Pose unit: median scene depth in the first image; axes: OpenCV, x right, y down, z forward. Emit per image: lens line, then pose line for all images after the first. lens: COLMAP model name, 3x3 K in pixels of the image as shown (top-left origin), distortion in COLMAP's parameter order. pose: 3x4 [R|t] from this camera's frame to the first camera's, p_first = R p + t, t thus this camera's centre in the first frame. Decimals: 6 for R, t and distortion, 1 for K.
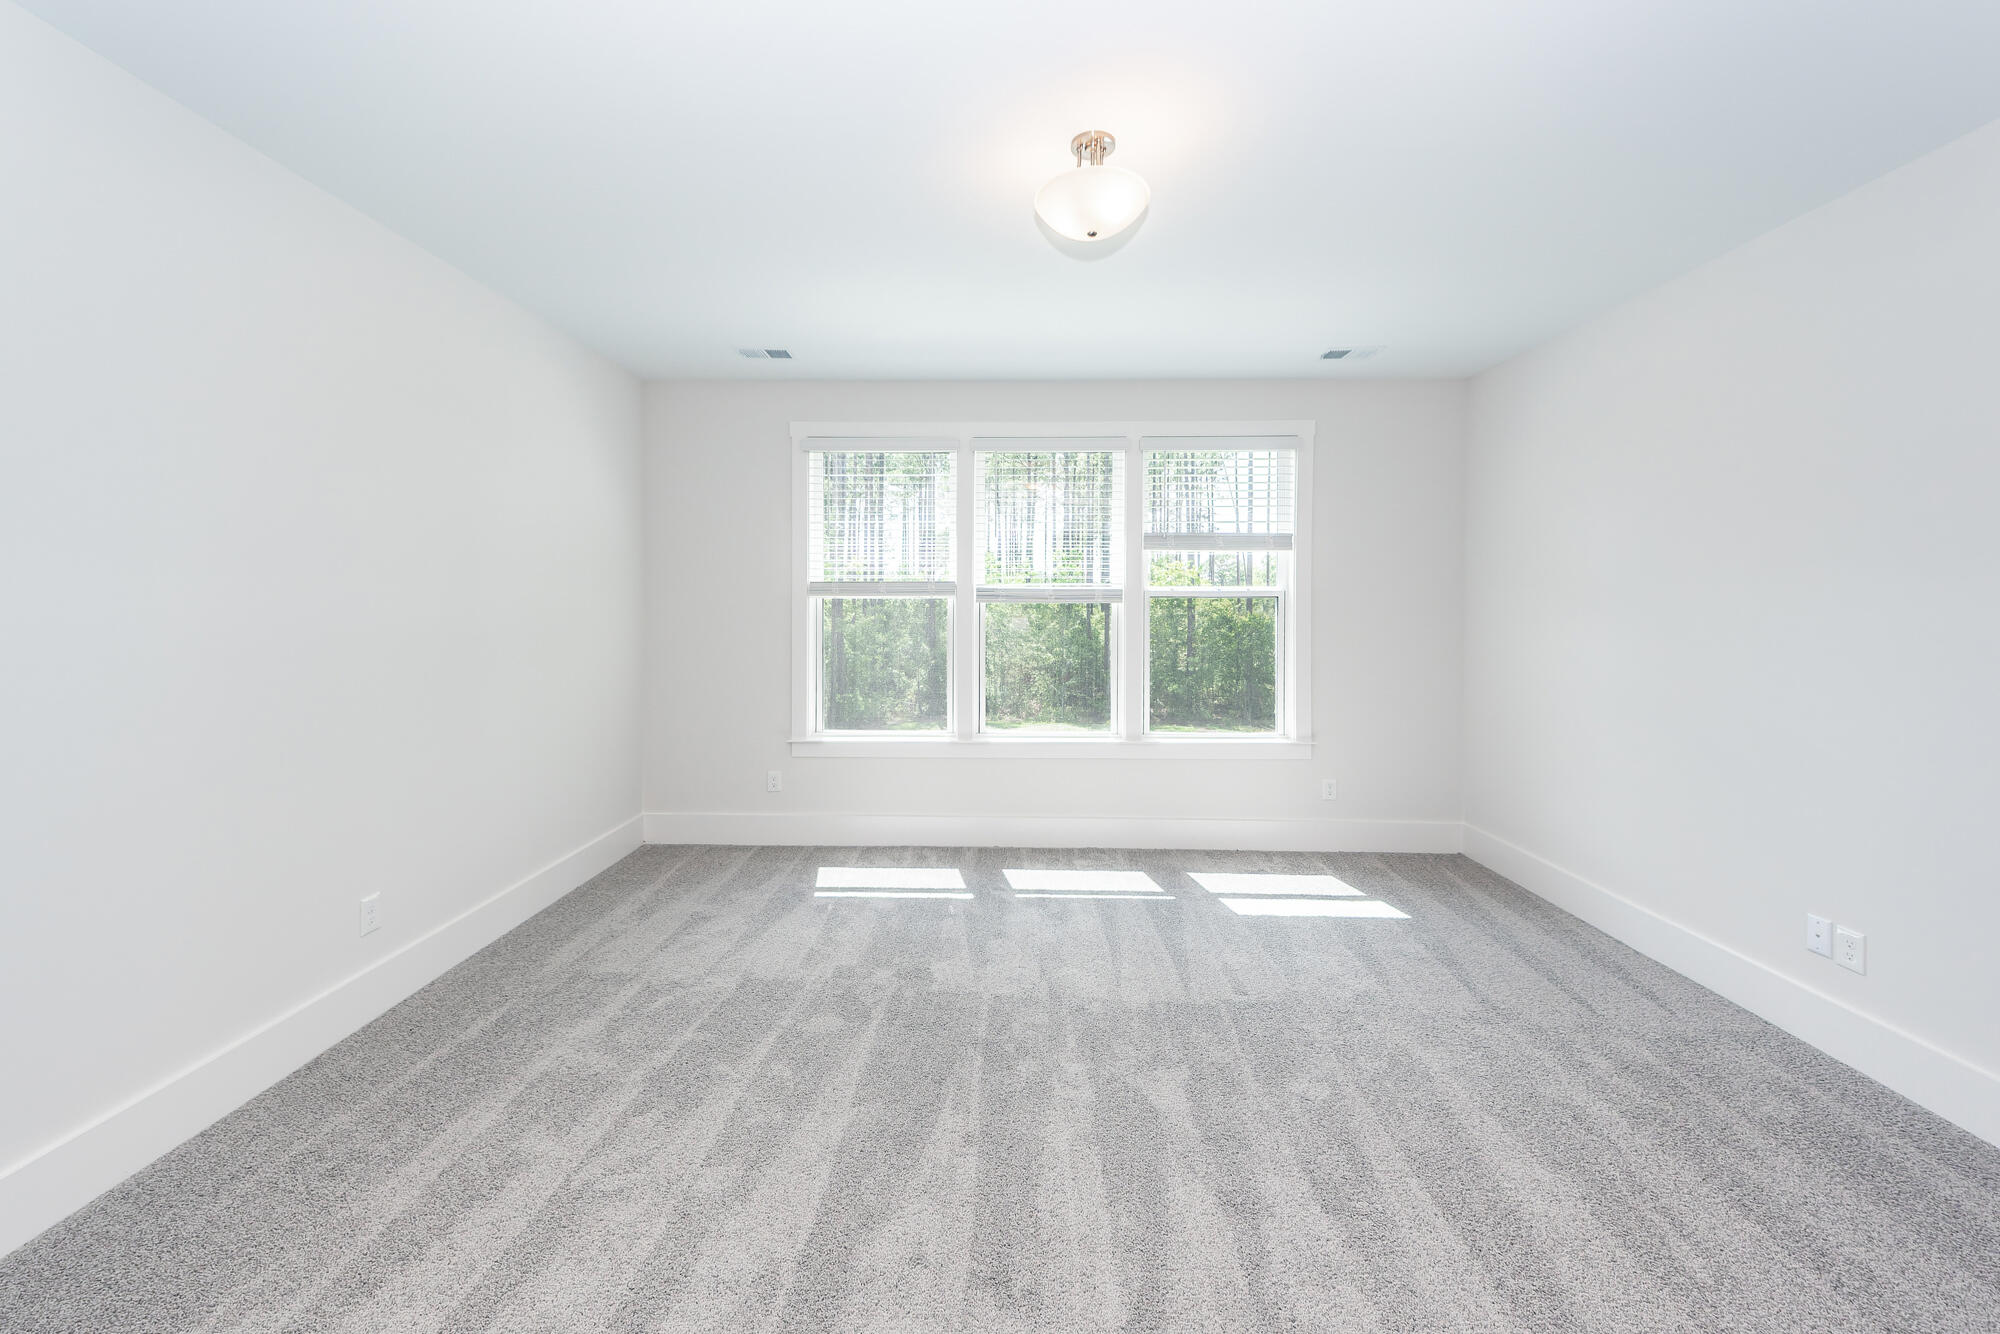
lens RADIAL K [[718.0, 0, 999.8], [0, 718.0, 602.0], [0, 0, 1]] dist [0.000010, 0.000003]
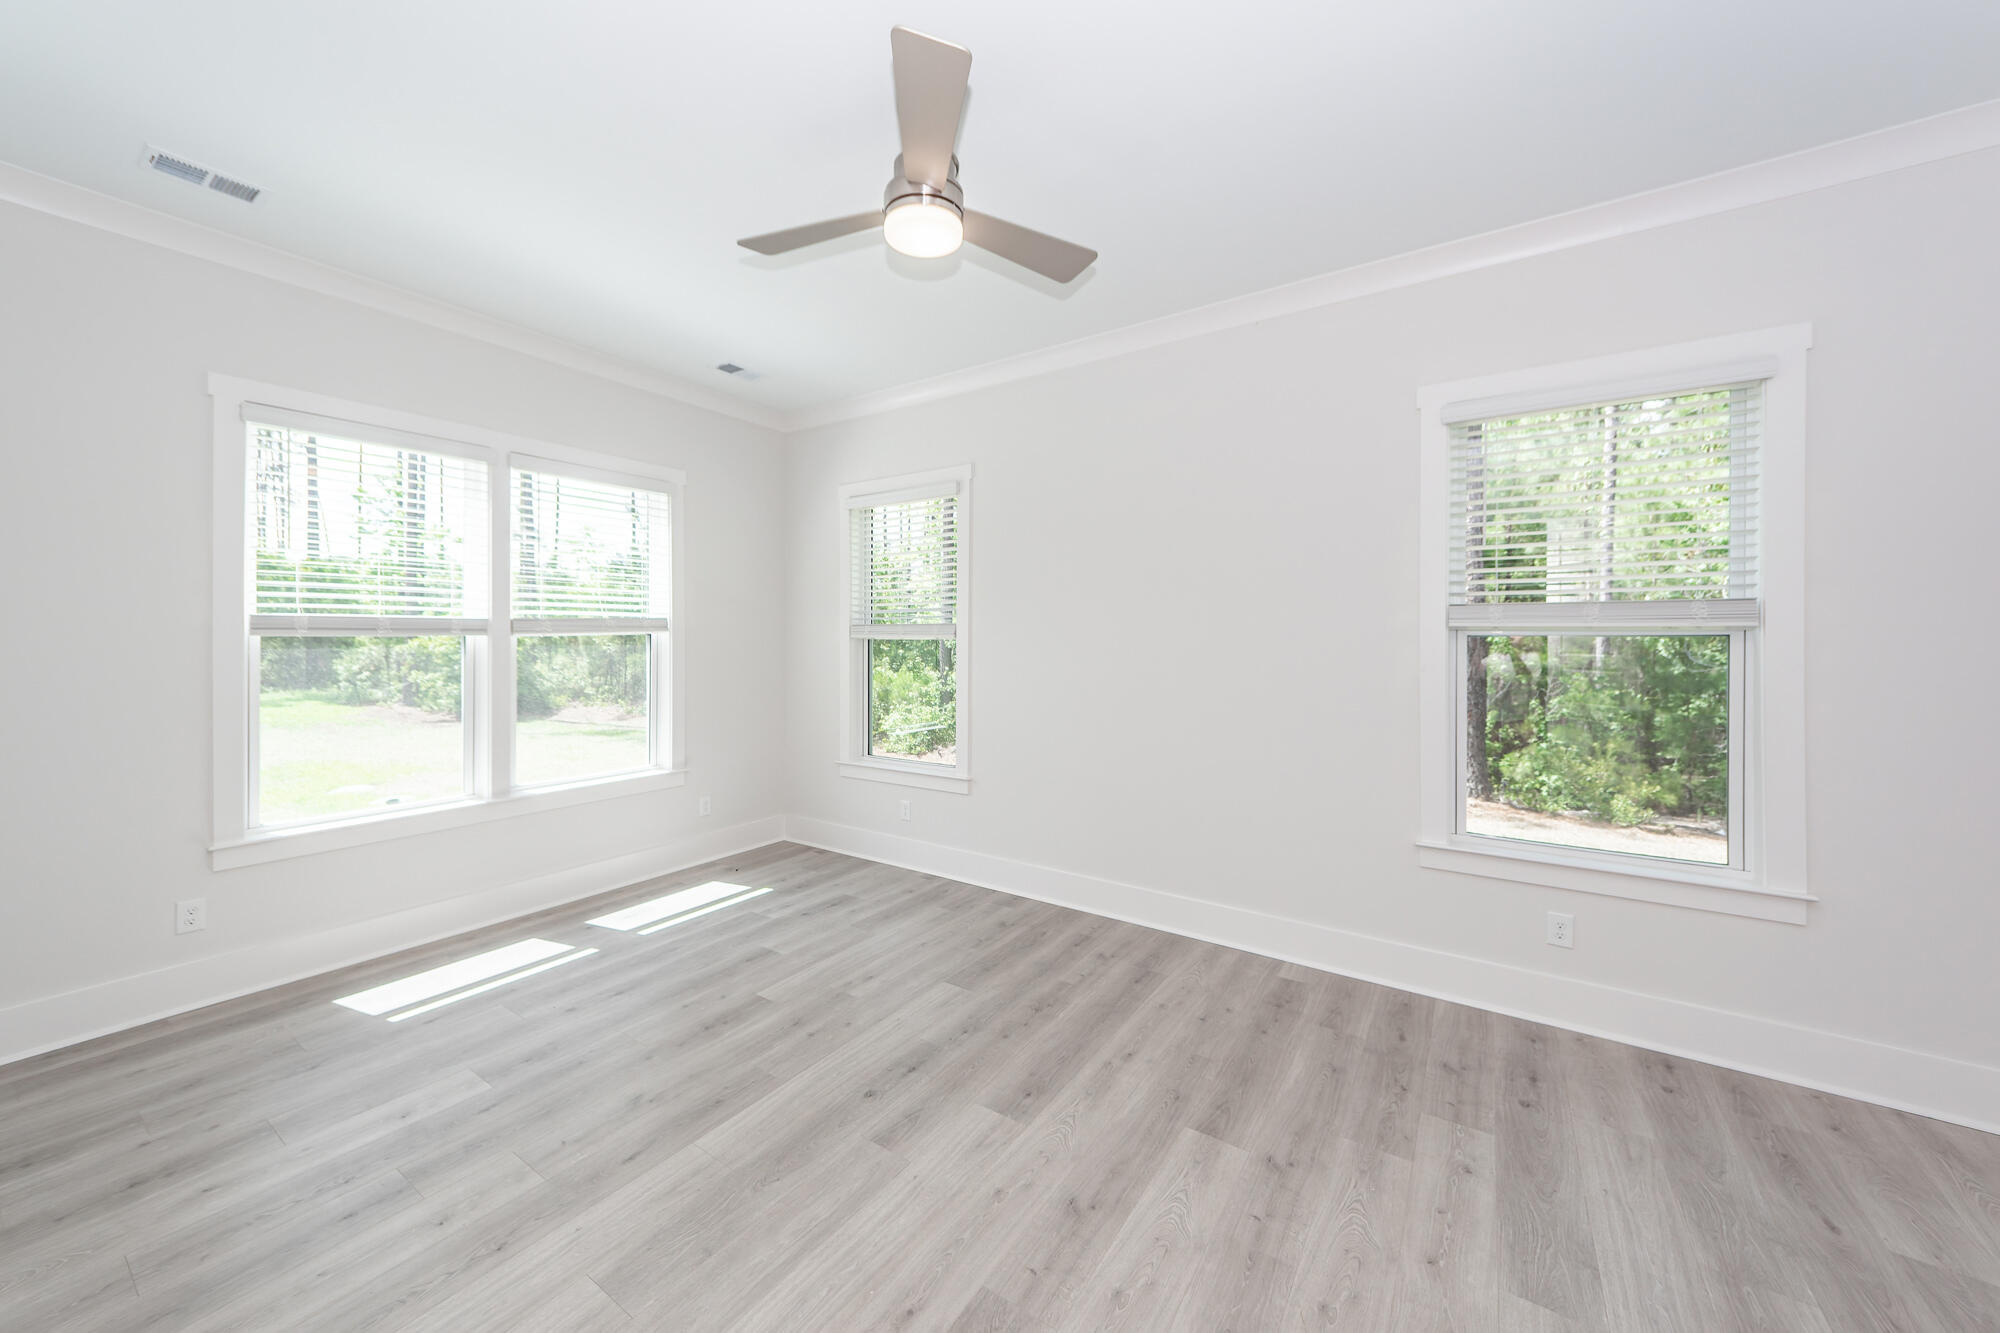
lens RADIAL K [[746.6, 0, 990.8], [0, 746.6, 628.5], [0, 0, 1]] dist [0.000275, 0.000010]
pose [[0.537390, 0.007920, 0.843297, -0.287160], [0.002329, 0.999938, -0.010875, -0.001741], [-0.843331, 0.007809, 0.537338, 0.008629]]
